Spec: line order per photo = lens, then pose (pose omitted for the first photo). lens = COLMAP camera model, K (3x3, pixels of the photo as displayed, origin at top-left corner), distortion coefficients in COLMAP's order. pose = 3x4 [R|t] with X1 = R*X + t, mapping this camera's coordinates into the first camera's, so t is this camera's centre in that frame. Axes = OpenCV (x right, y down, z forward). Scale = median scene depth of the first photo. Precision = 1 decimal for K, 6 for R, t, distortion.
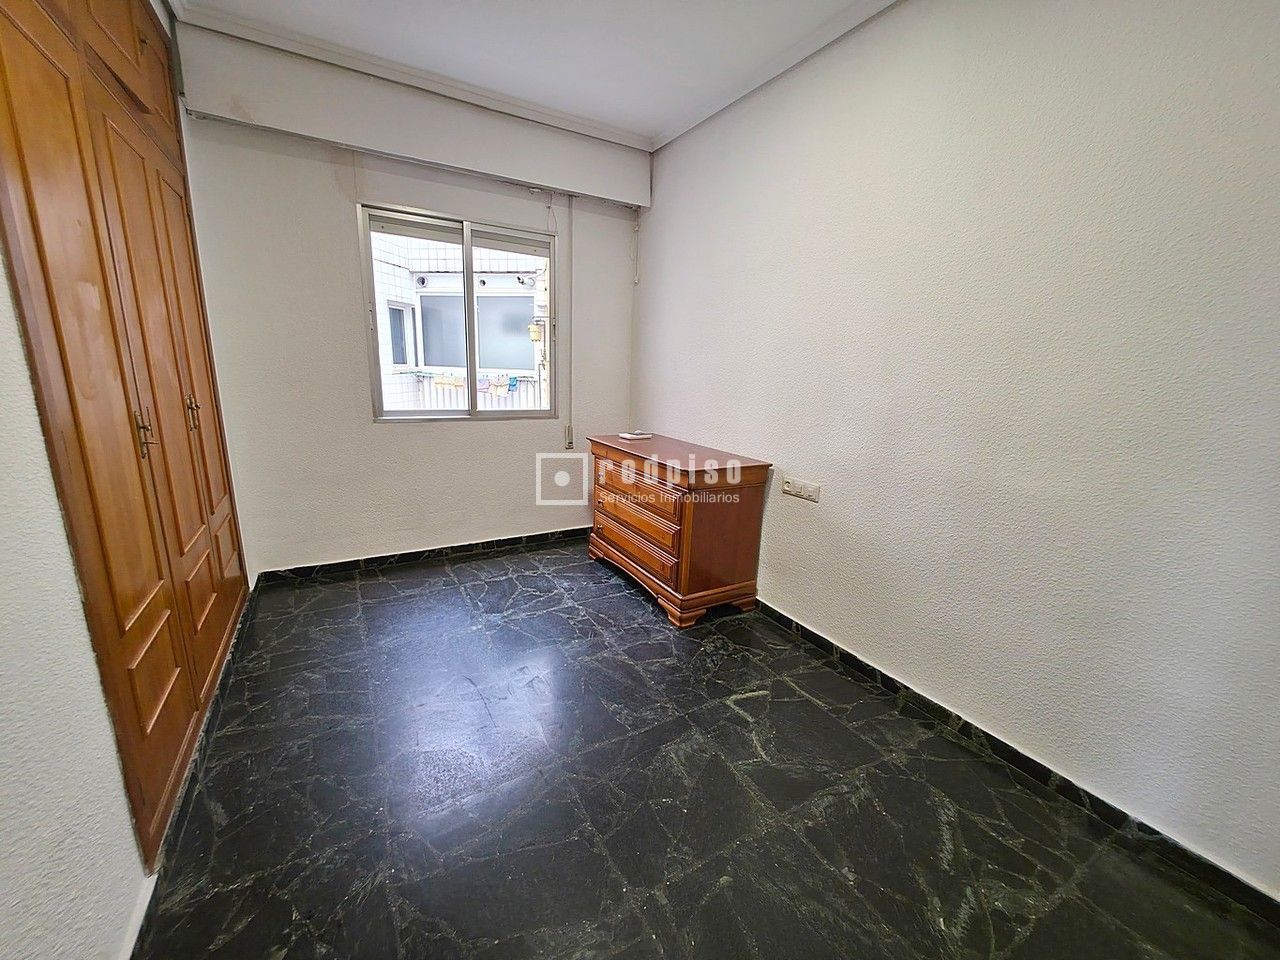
lens RADIAL K [[506.9, 0, 636.1], [0, 506.9, 483.4], [0, 0, 1]] dist [0.001490, 0.000300]
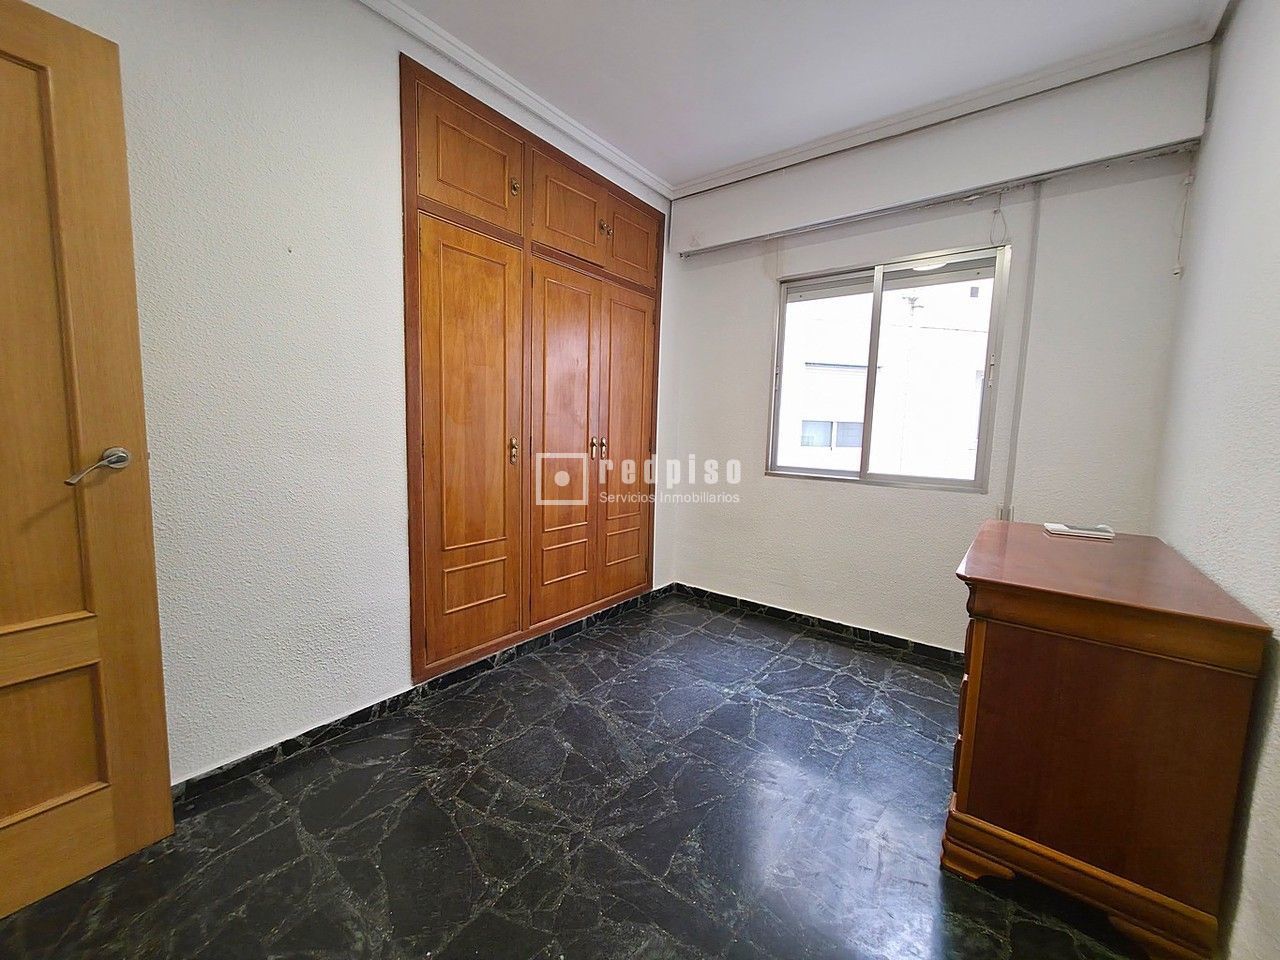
lens RADIAL K [[506.9, 0, 632.5], [0, 506.9, 481.7], [0, 0, 1]] dist [0.001490, 0.000300]
pose [[0.381634, 0.074827, -0.921280, 0.354916], [-0.225752, 0.974078, -0.014400, -0.027296], [0.896321, 0.213476, 0.388633, 0.327910]]
